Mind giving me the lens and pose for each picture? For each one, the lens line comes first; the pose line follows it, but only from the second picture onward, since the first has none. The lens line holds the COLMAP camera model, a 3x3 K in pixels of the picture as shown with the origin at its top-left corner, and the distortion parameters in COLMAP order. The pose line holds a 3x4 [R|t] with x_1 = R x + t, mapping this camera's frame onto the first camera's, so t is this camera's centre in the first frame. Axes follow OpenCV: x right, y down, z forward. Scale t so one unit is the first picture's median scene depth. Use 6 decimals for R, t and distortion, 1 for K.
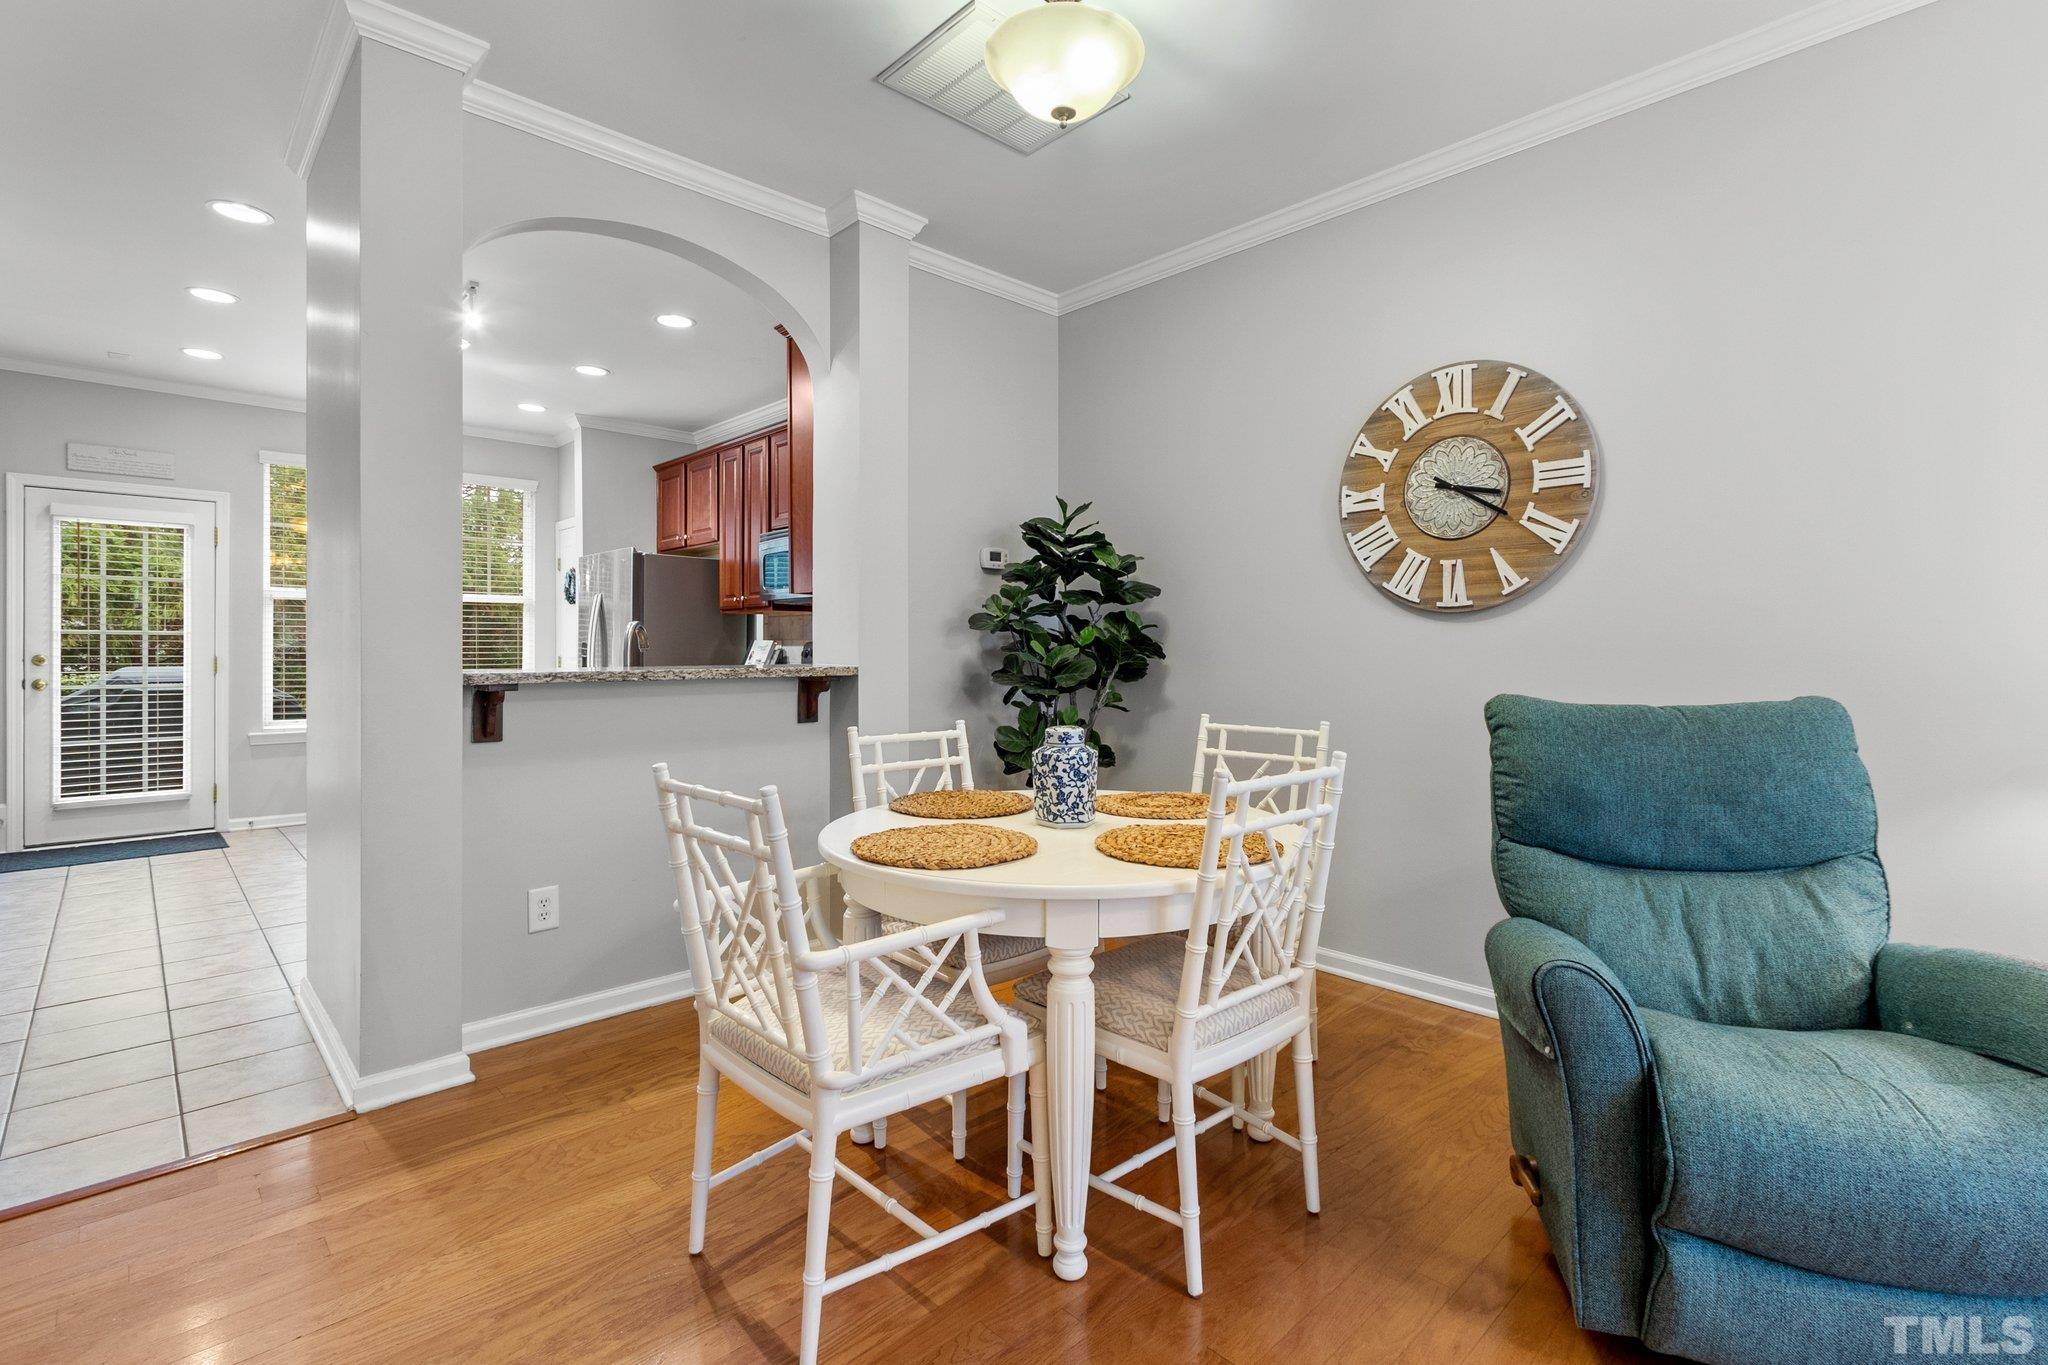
lens RADIAL K [[944.6, 0, 1028.1], [0, 944.6, 646.4], [0, 0, 1]] dist [0.005328, -0.000453]
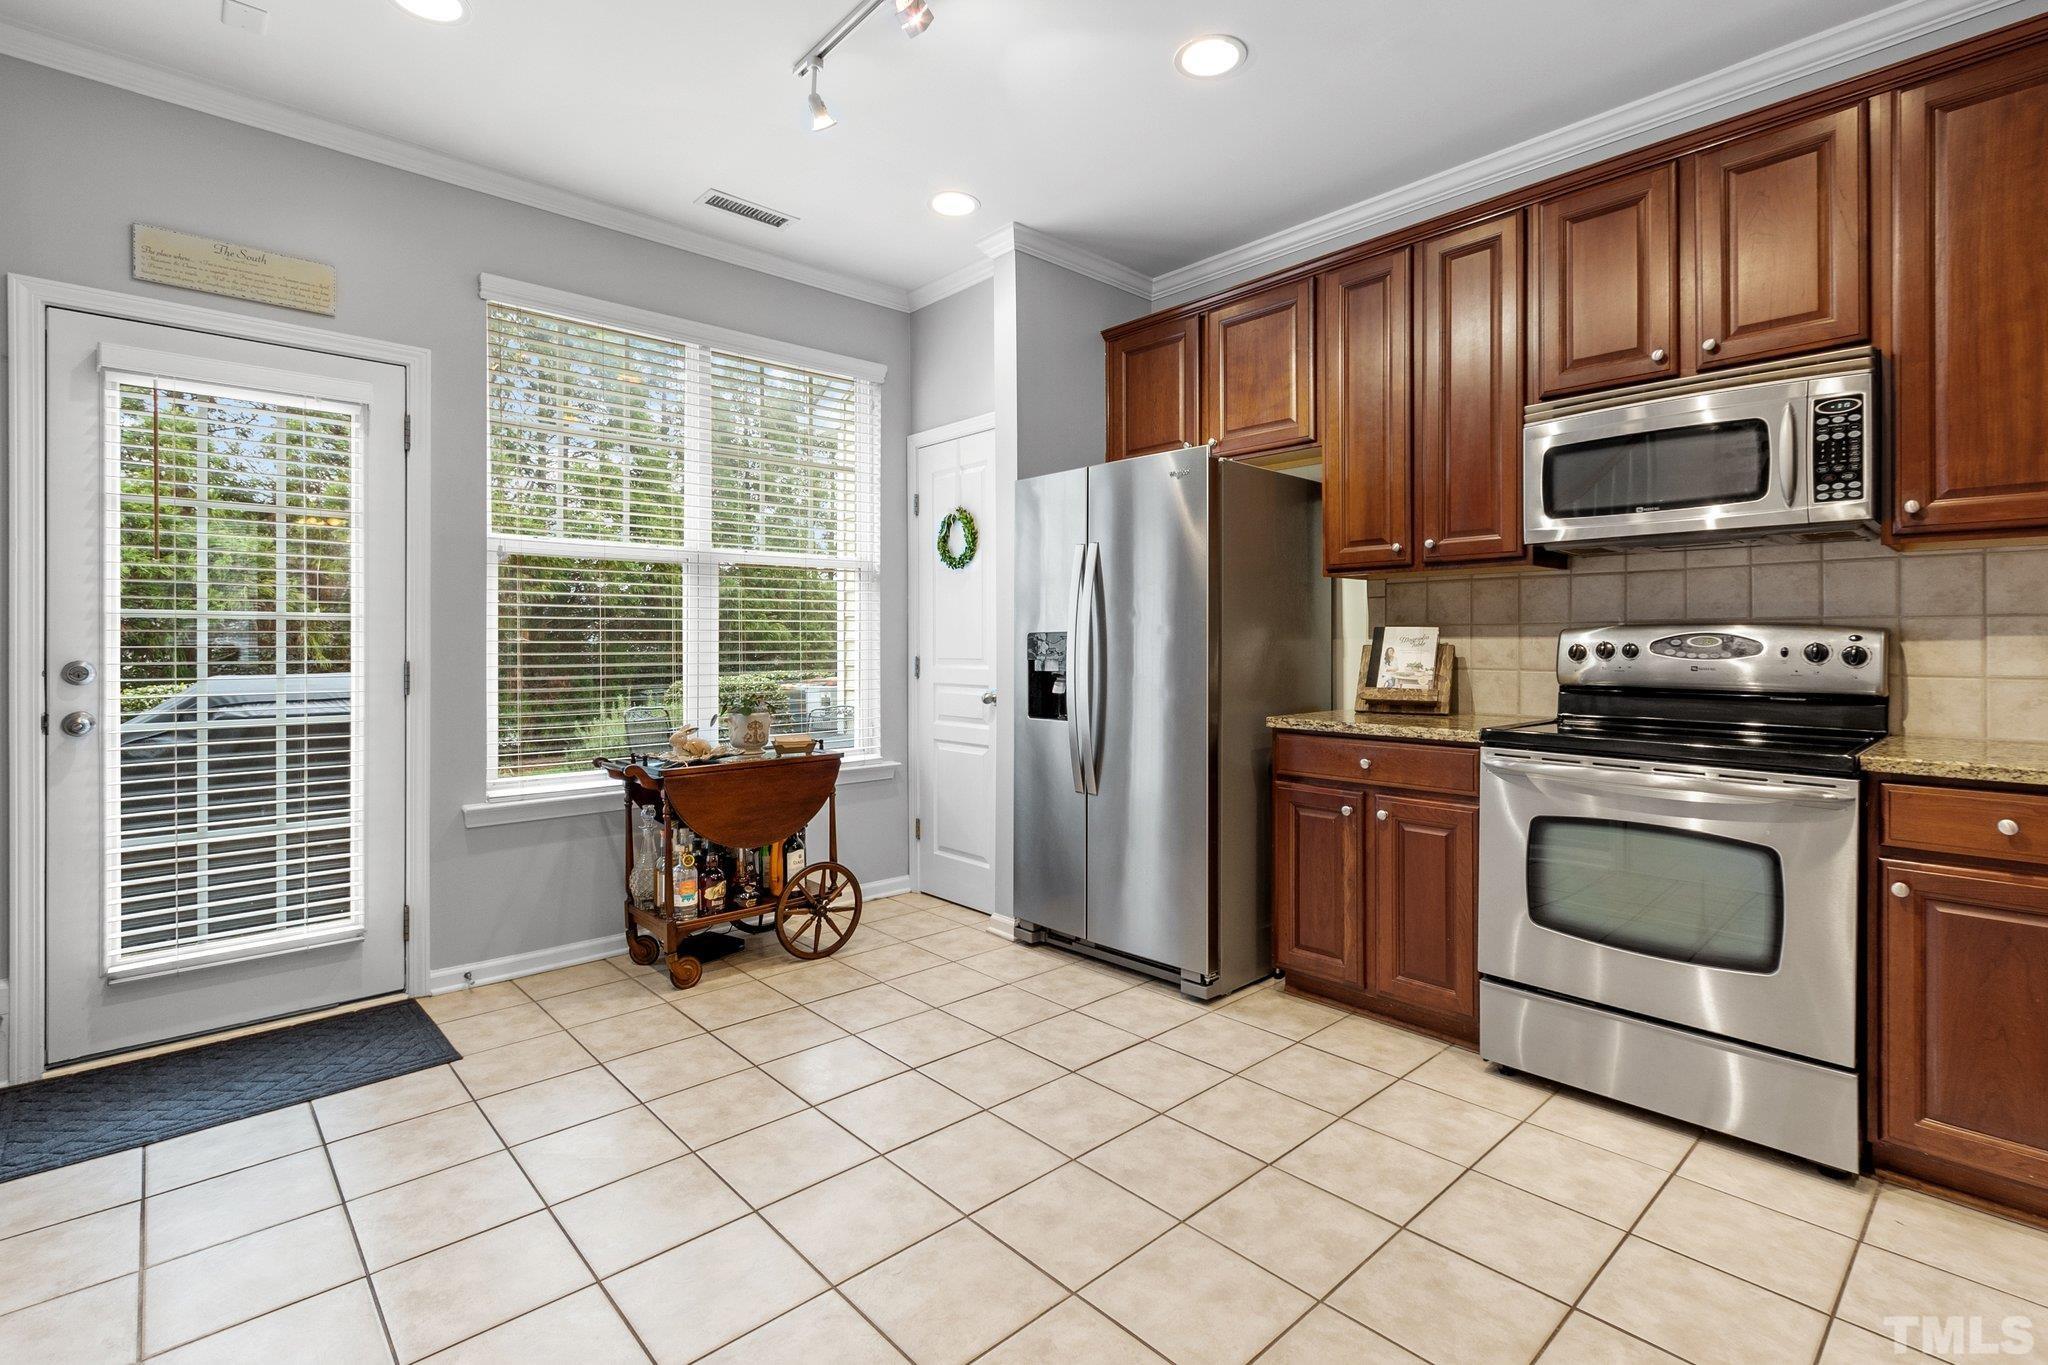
lens RADIAL K [[944.6, 0, 1018.9], [0, 944.6, 635.5], [0, 0, 1]] dist [0.005328, -0.000453]
pose [[0.999159, -0.002264, -0.040936, -0.530764], [0.002138, 0.999993, -0.003119, -0.001854], [0.040943, 0.003029, 0.999157, 0.524711]]
